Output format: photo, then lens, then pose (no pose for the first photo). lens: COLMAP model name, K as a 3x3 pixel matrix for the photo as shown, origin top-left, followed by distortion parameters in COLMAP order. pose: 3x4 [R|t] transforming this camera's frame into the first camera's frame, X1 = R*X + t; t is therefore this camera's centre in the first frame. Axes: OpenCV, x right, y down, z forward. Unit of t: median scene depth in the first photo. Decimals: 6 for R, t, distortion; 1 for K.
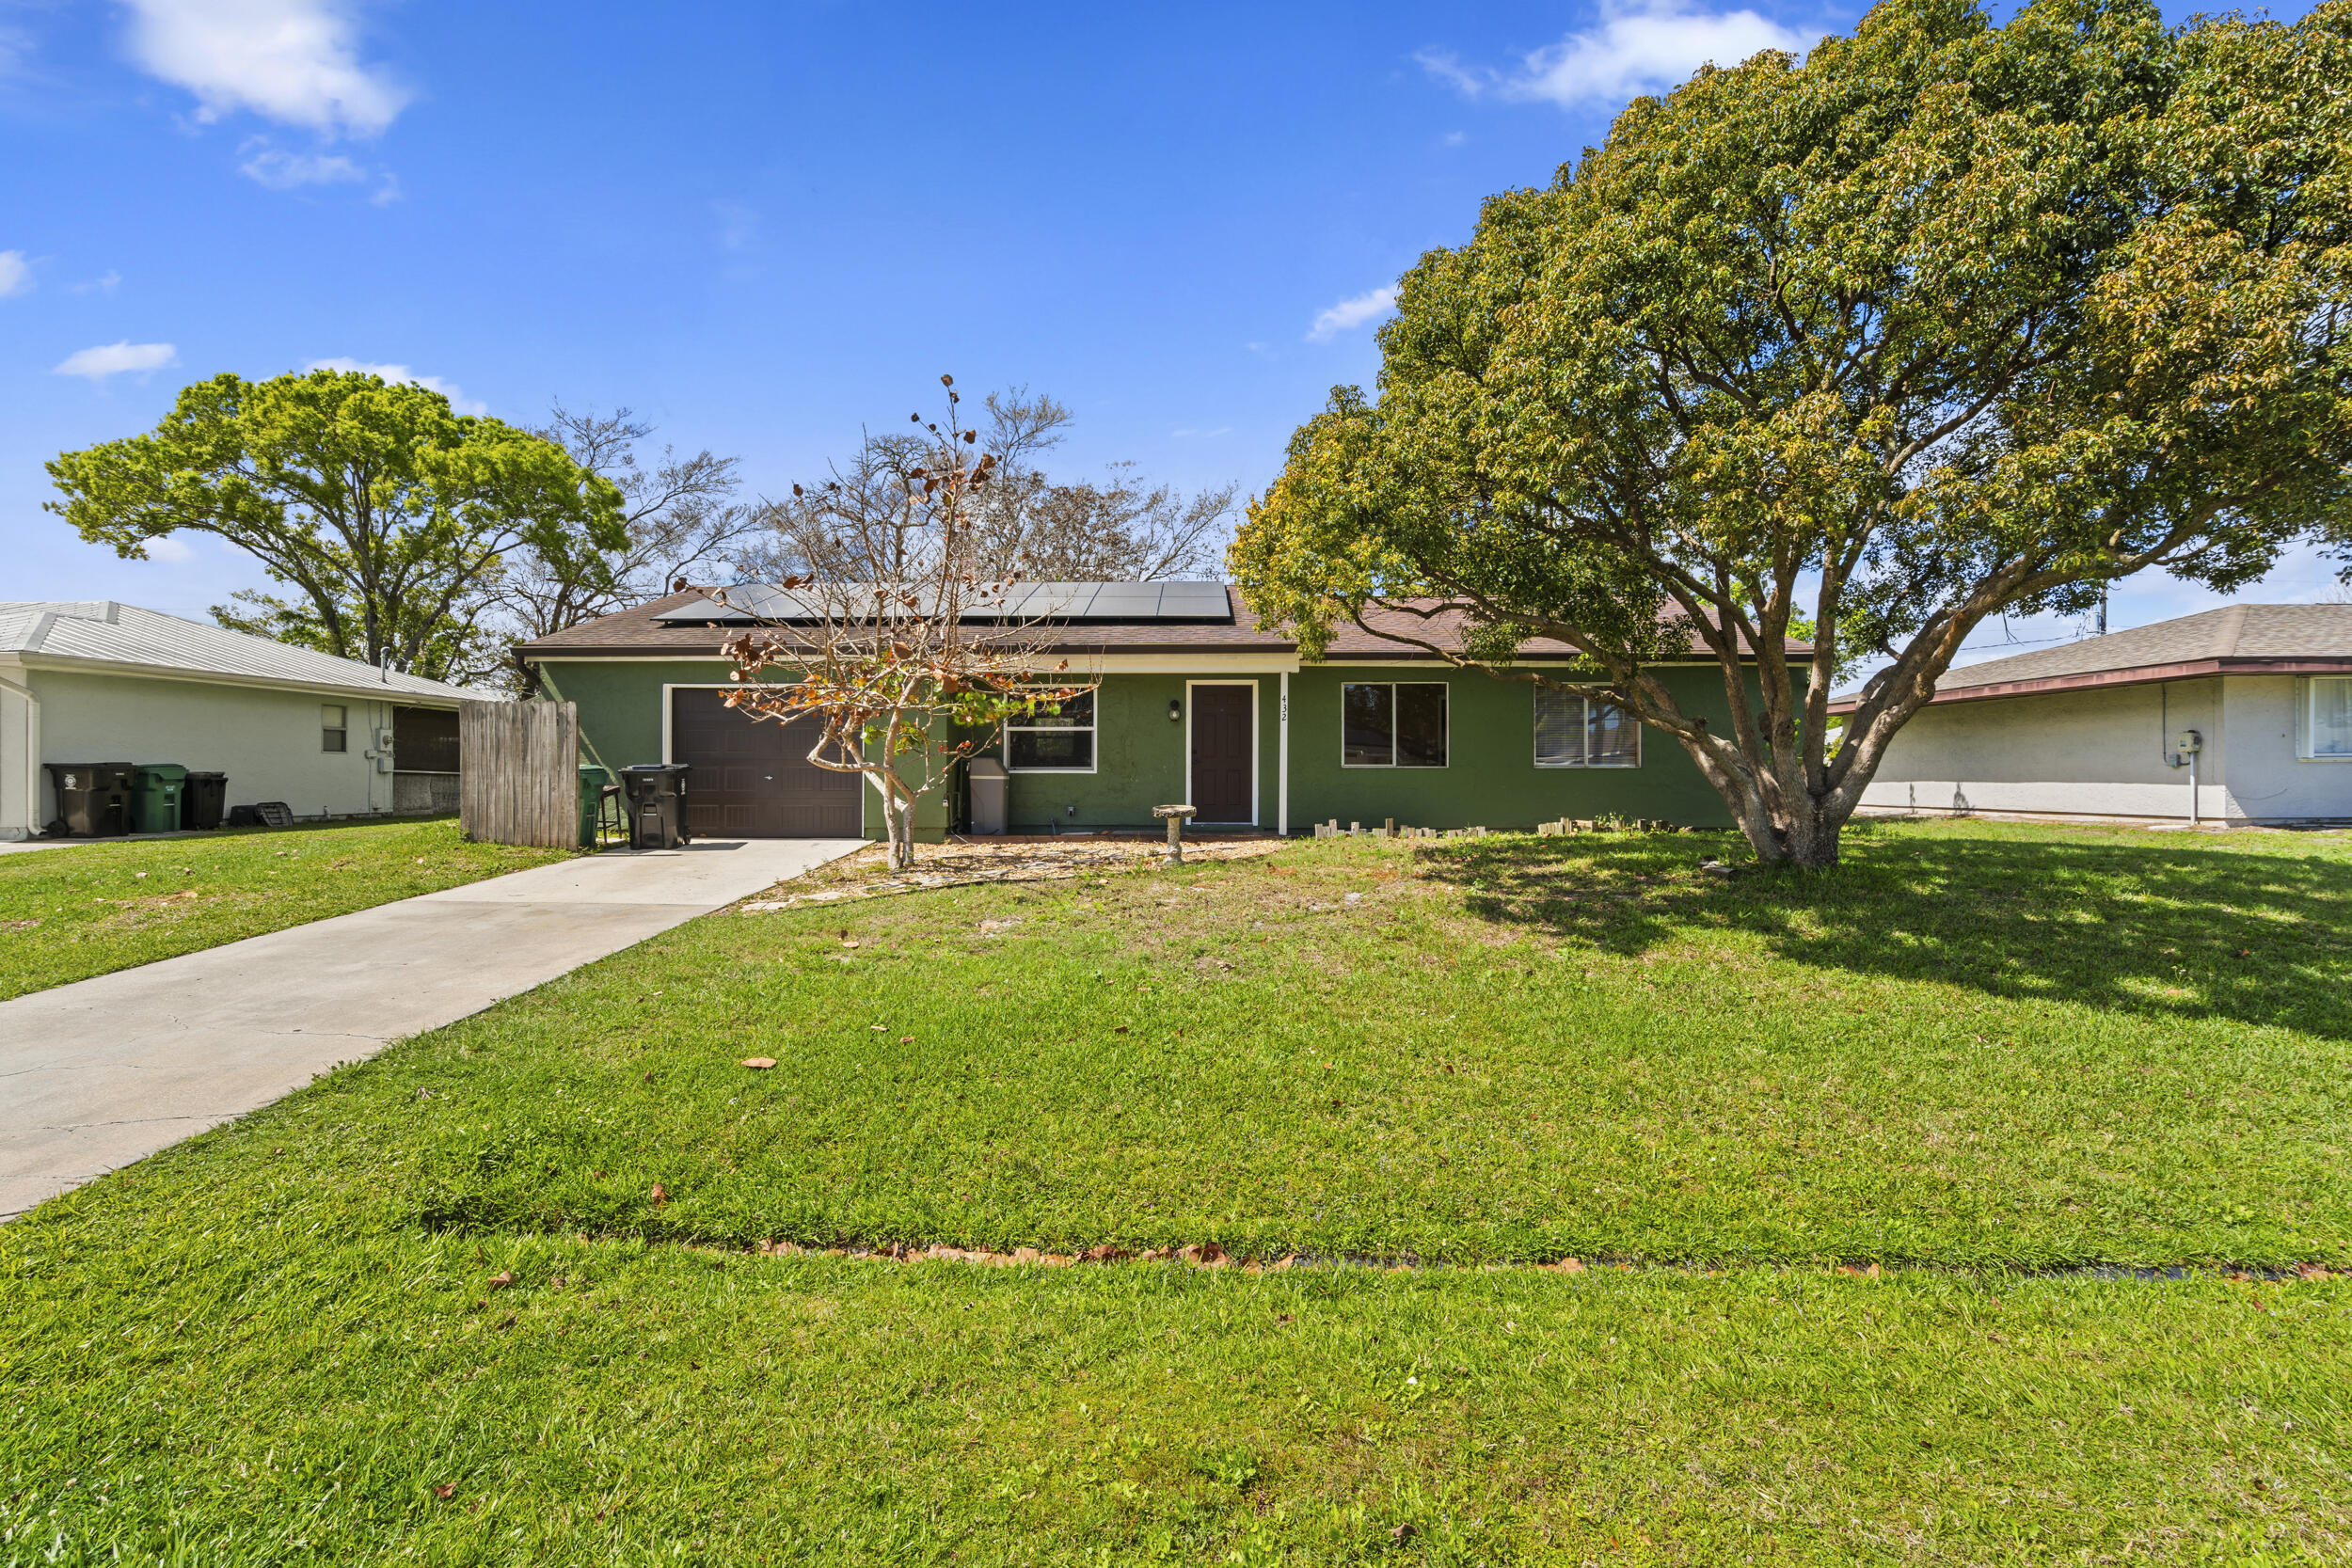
lens RADIAL K [[1081.3, 0, 1169.9], [0, 1081.3, 742.3], [0, 0, 1]] dist [-0.001332, -0.000153]
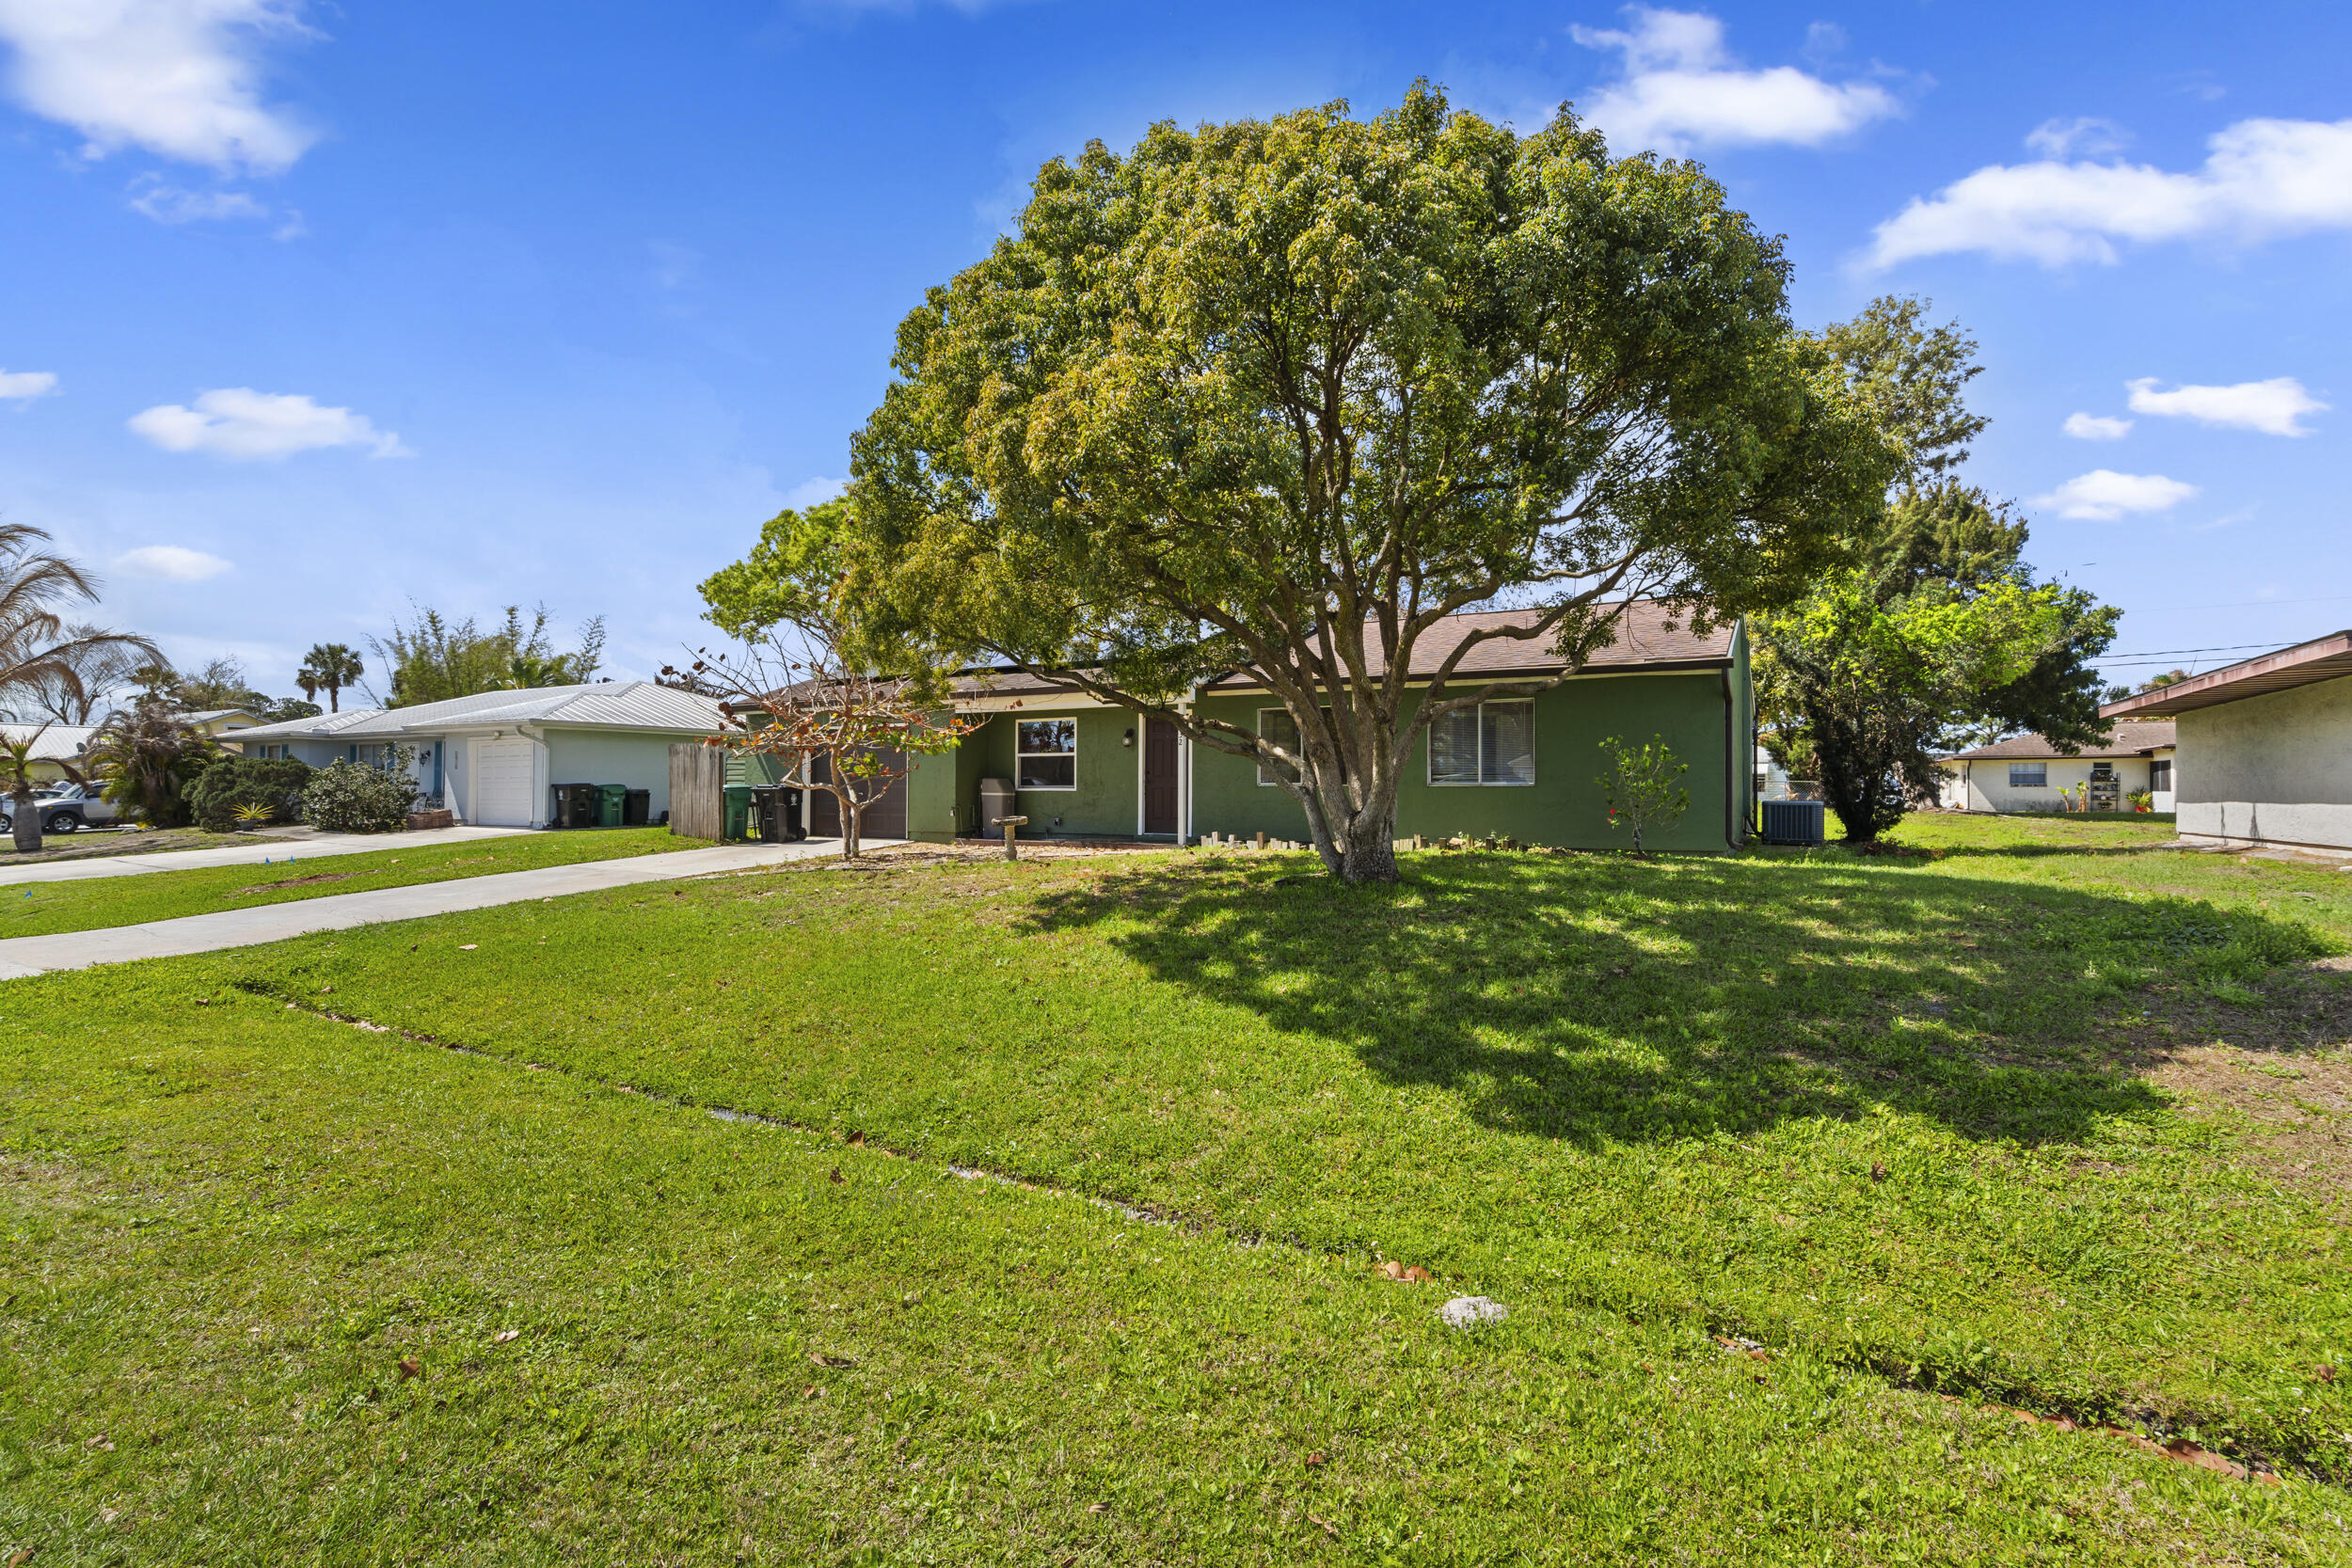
lens RADIAL K [[1077.4, 0, 1176.0], [0, 1077.4, 784.0], [0, 0, 1]] dist [-0.001161, 0.000521]
pose [[0.874793, -0.001430, -0.484495, 0.621005], [0.012150, 0.999746, 0.018986, -0.000625], [0.484345, -0.022496, 0.874588, -0.004234]]
